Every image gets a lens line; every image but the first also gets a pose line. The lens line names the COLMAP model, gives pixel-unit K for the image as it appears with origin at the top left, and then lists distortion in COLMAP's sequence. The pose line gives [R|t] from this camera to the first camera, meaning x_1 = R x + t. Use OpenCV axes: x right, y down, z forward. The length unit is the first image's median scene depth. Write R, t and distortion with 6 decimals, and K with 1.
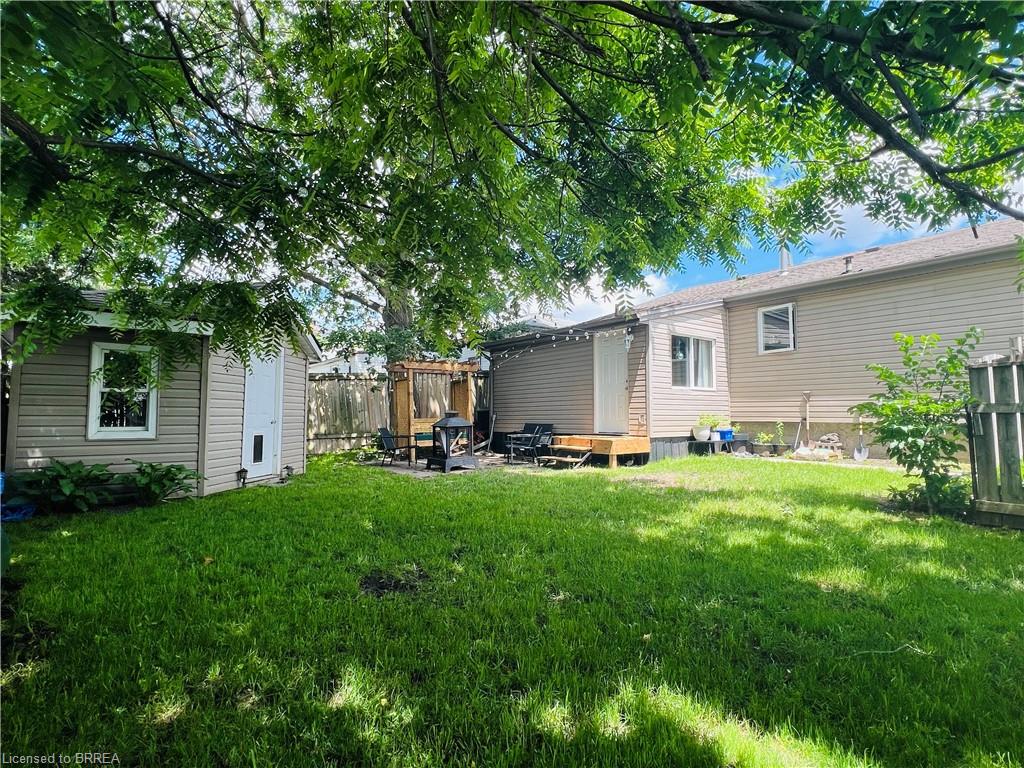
lens RADIAL K [[496.2, 0, 512.0], [0, 496.2, 384.0], [0, 0, 1]] dist [0.000470, 0.000109]
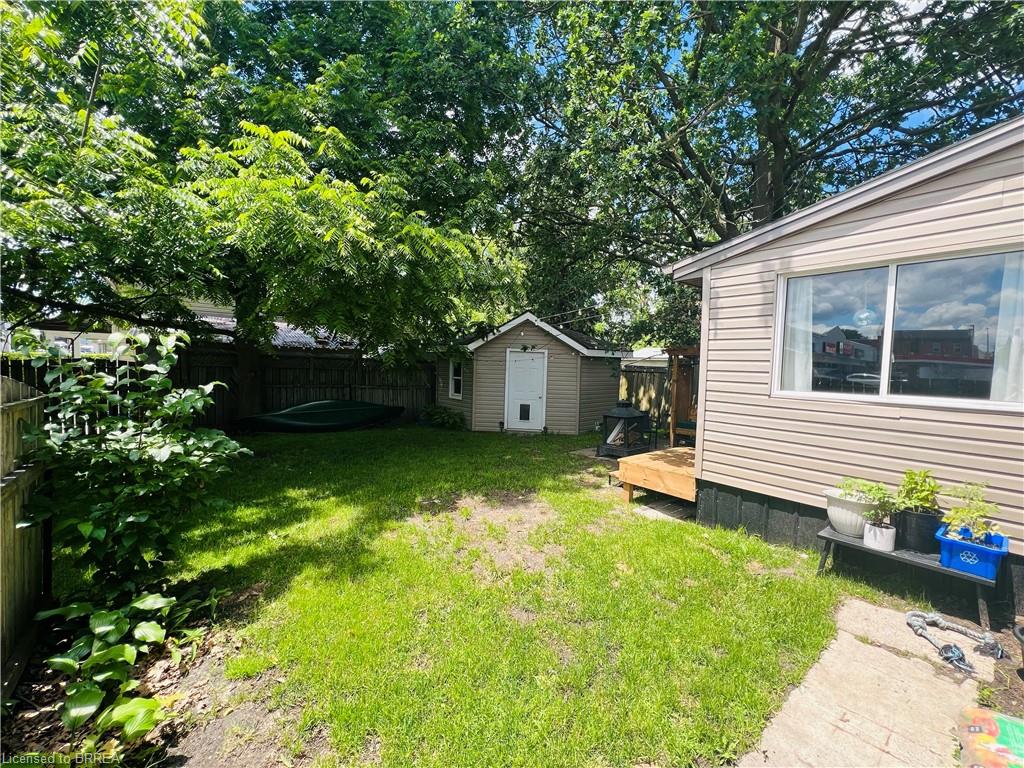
lens RADIAL K [[408.1, 0, 512.0], [0, 408.1, 384.0], [0, 0, 1]] dist [-0.002573, -0.000251]
pose [[-0.008283, 0.039677, -0.999178, 0.935810], [0.035015, 0.998611, 0.039365, -0.020720], [0.999352, -0.034660, -0.009661, 1.073417]]
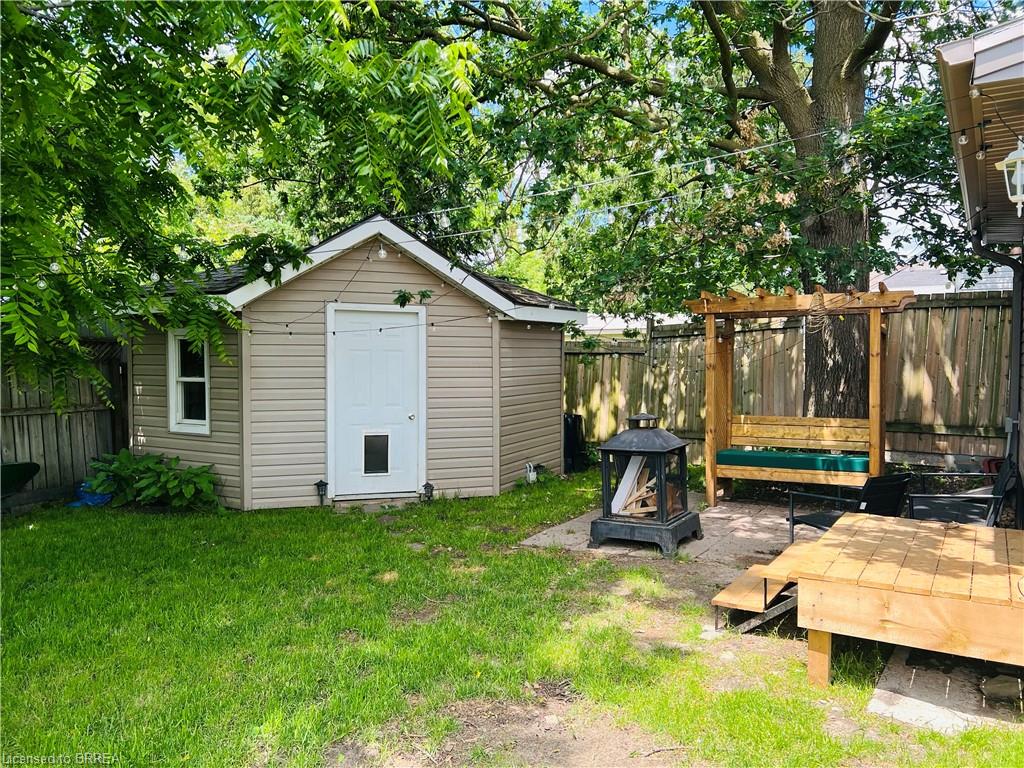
lens RADIAL K [[762.7, 0, 512.0], [0, 762.7, 384.0], [0, 0, 1]] dist [0.058126, -0.001036]
pose [[0.341141, 0.026585, -0.939636, 0.627548], [0.059383, 0.996994, 0.049767, -0.012172], [0.938135, -0.072776, 0.338536, 0.904260]]
